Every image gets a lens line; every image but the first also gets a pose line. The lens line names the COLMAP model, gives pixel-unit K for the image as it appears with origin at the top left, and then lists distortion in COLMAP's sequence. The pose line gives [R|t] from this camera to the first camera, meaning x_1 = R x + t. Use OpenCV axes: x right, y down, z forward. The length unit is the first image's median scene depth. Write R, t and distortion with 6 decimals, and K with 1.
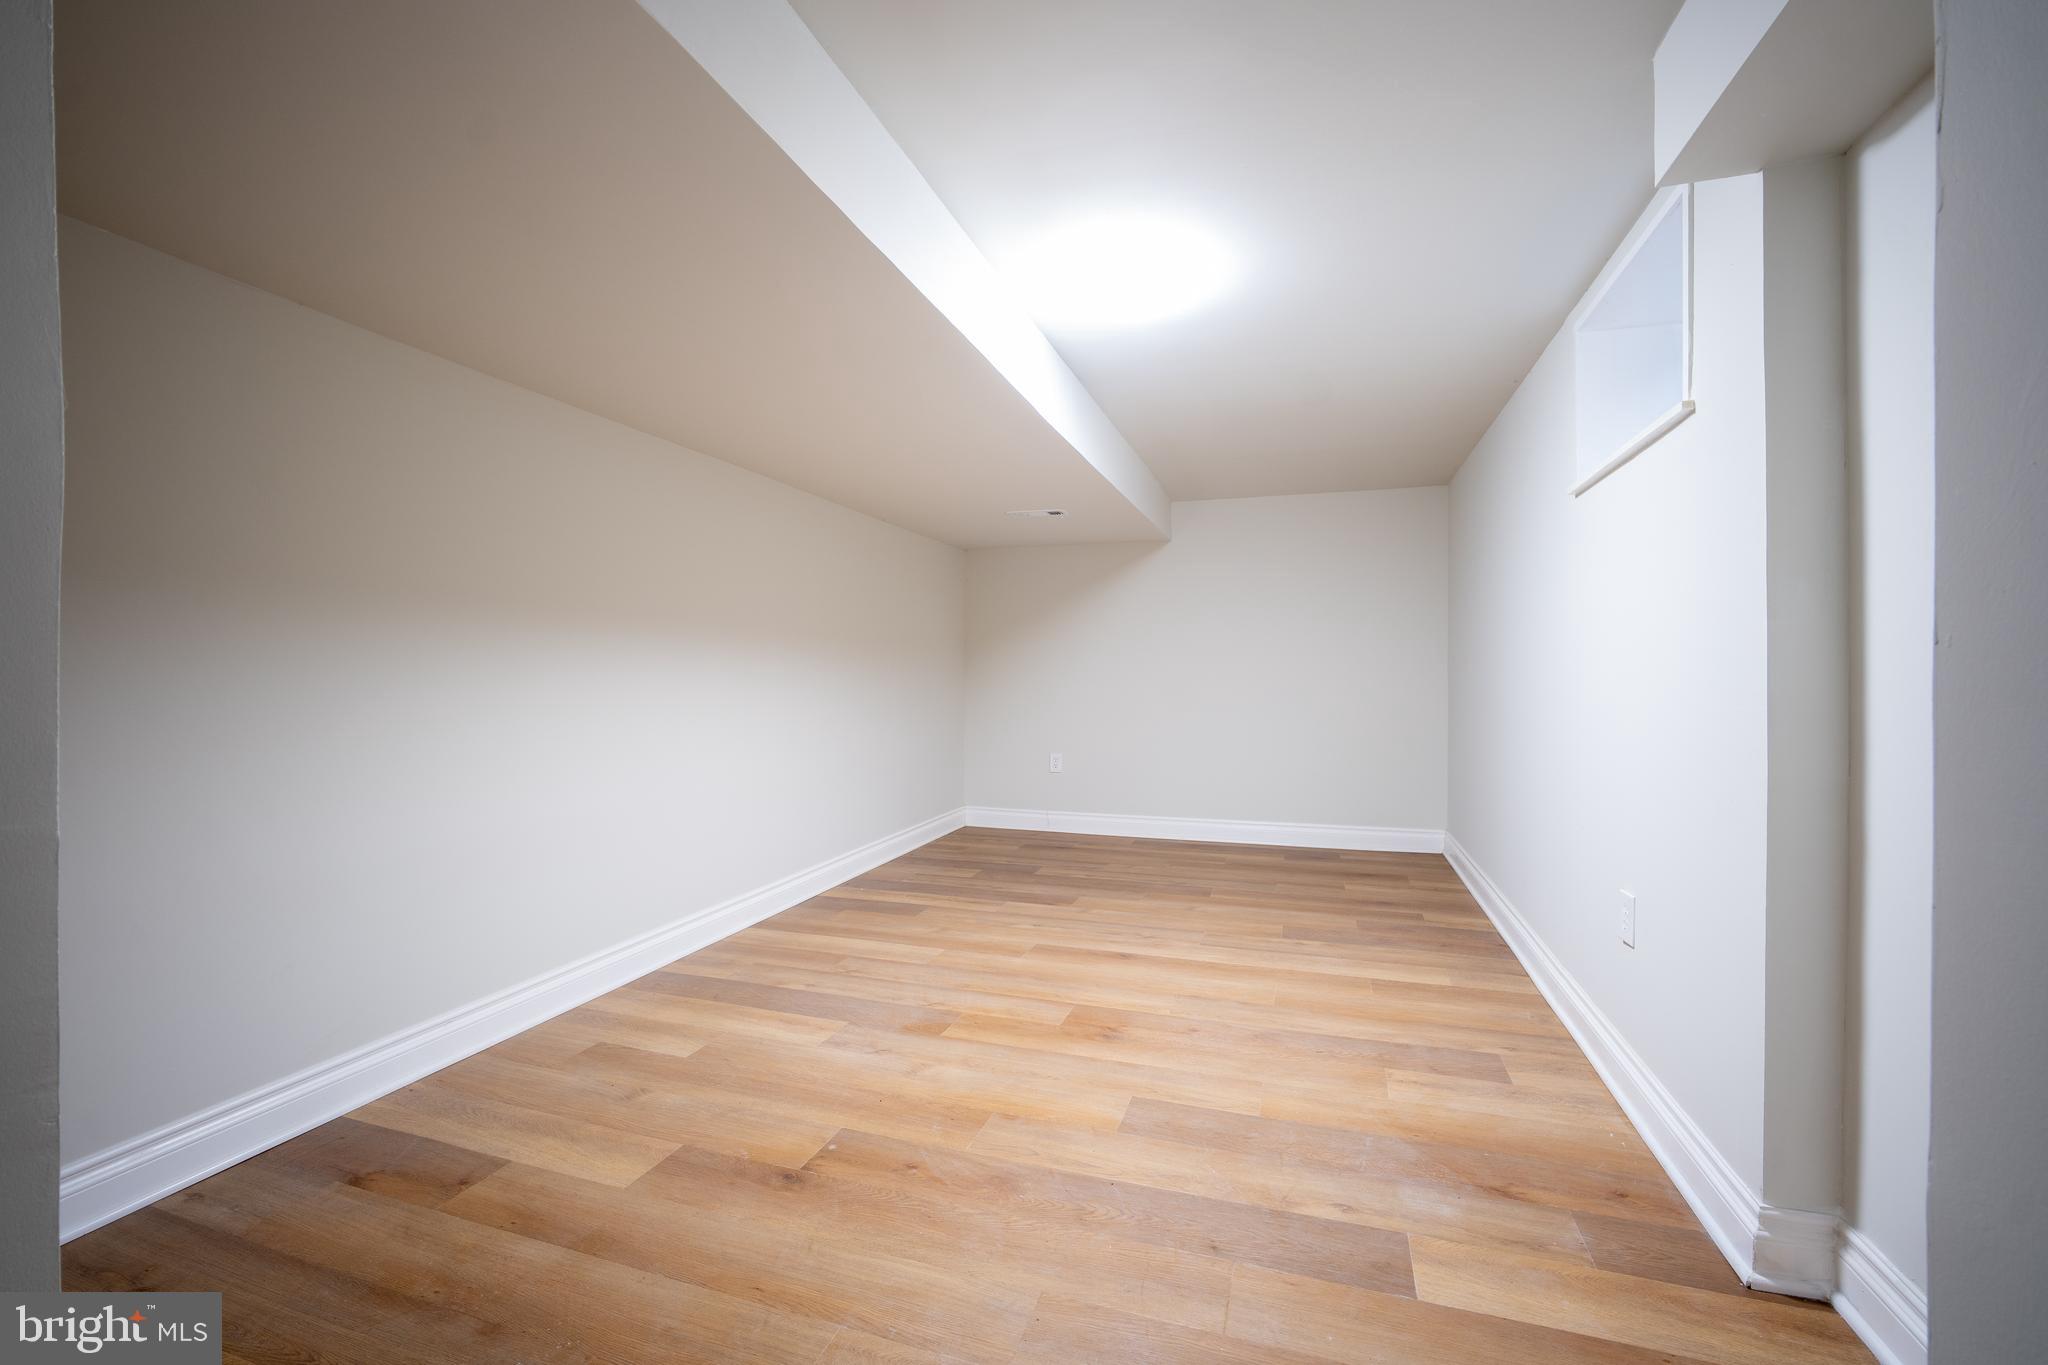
lens RADIAL K [[871.4, 0, 1026.6], [0, 871.4, 663.1], [0, 0, 1]] dist [-0.037130, 0.015189]
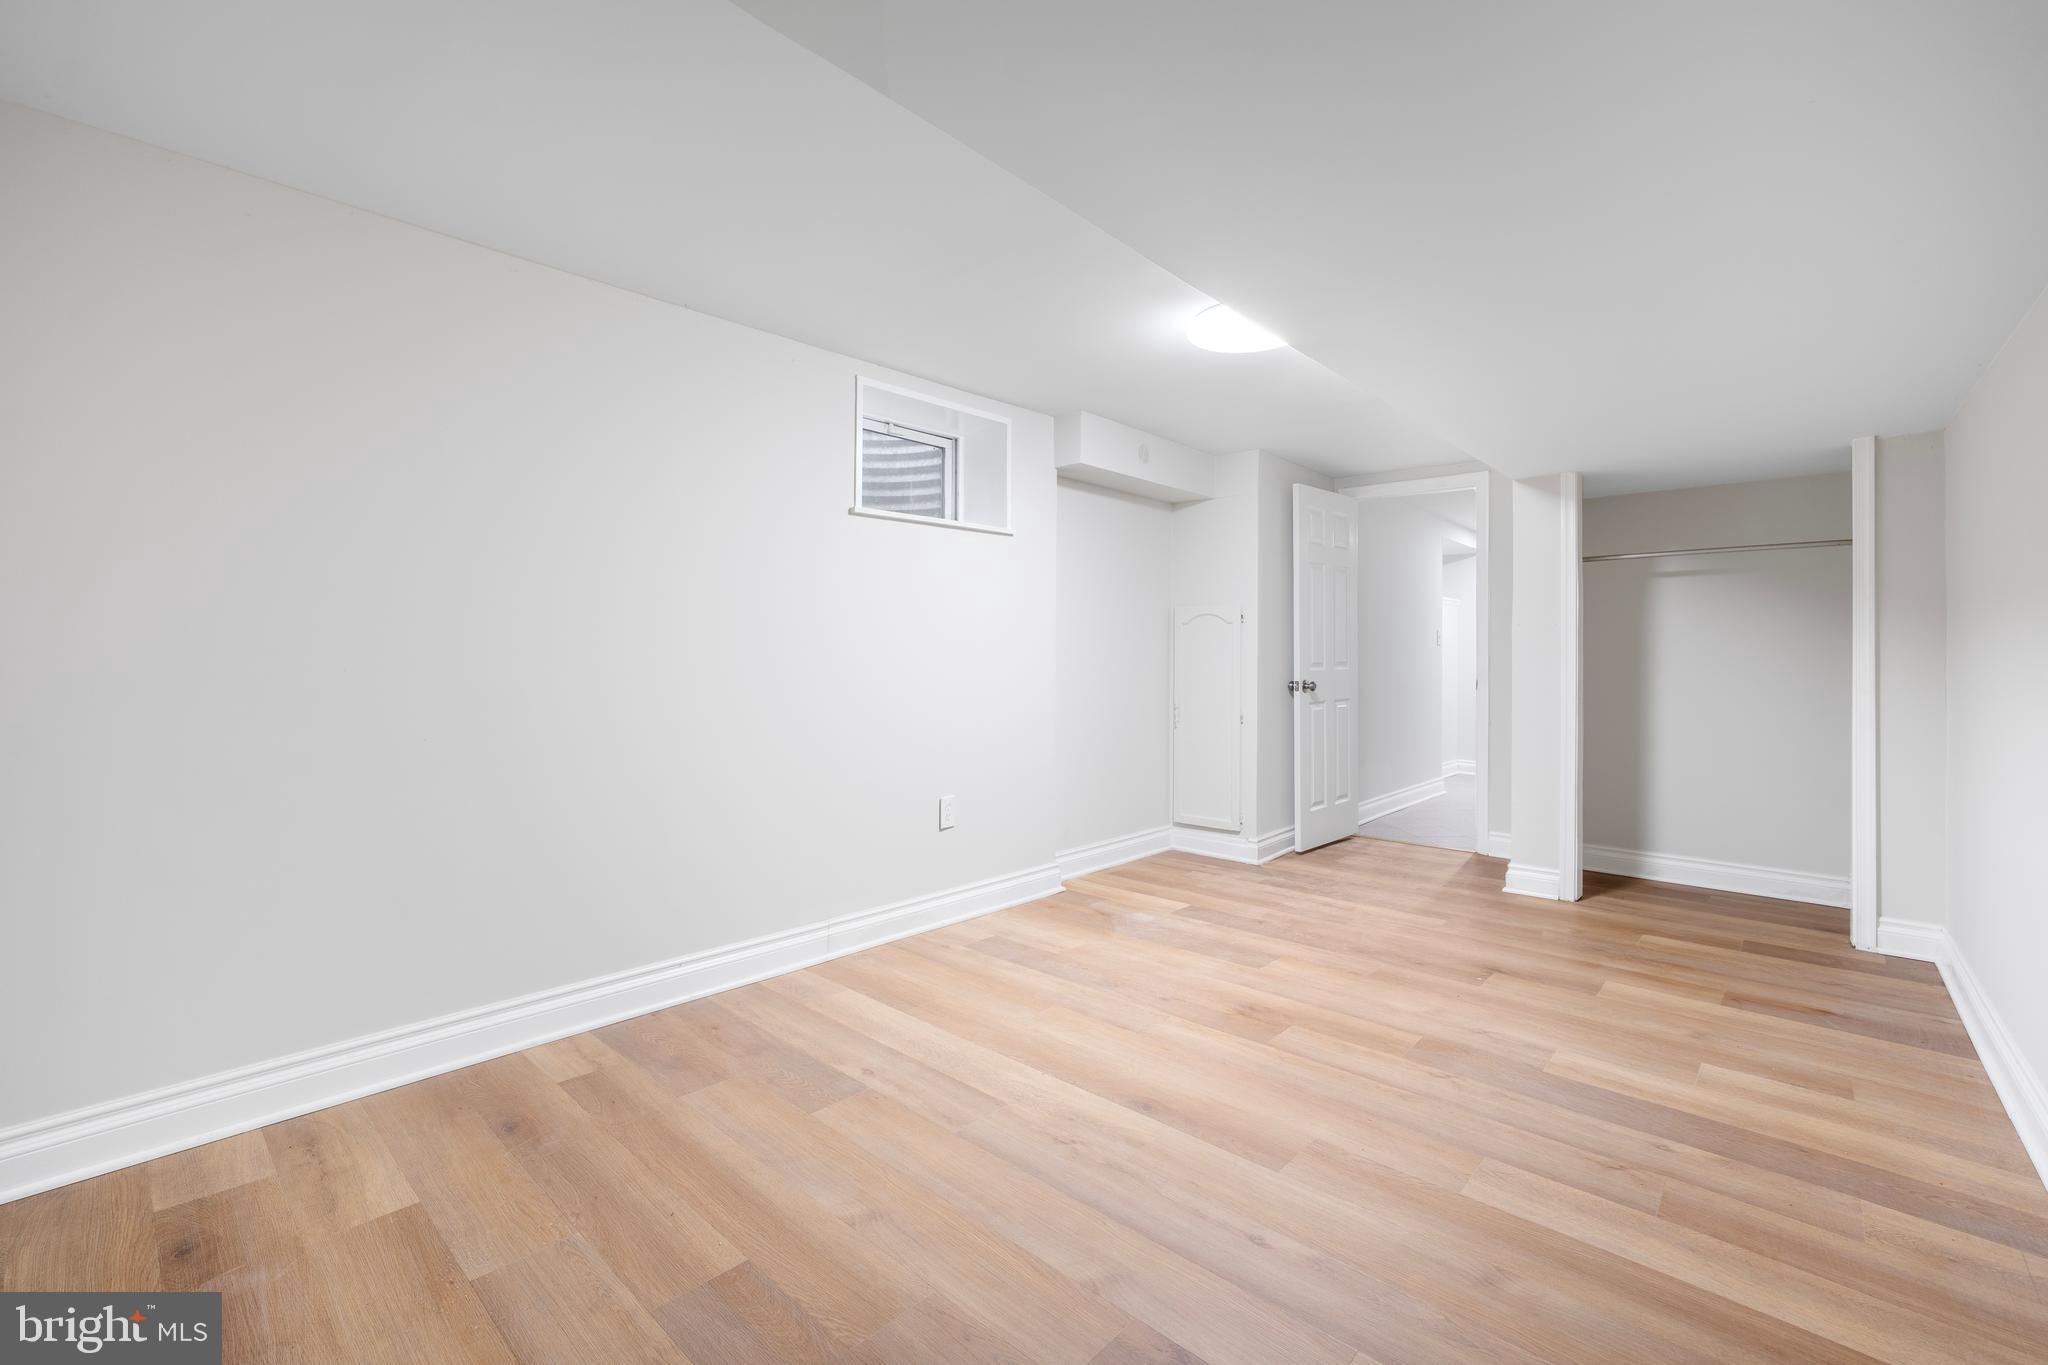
lens RADIAL K [[871.4, 0, 1026.6], [0, 871.4, 663.1], [0, 0, 1]] dist [-0.037130, 0.015189]
pose [[-0.915133, -0.008104, 0.403071, -0.075219], [-0.009581, 0.999953, -0.001649, 0.013987], [-0.403039, -0.005371, -0.915167, 1.992040]]
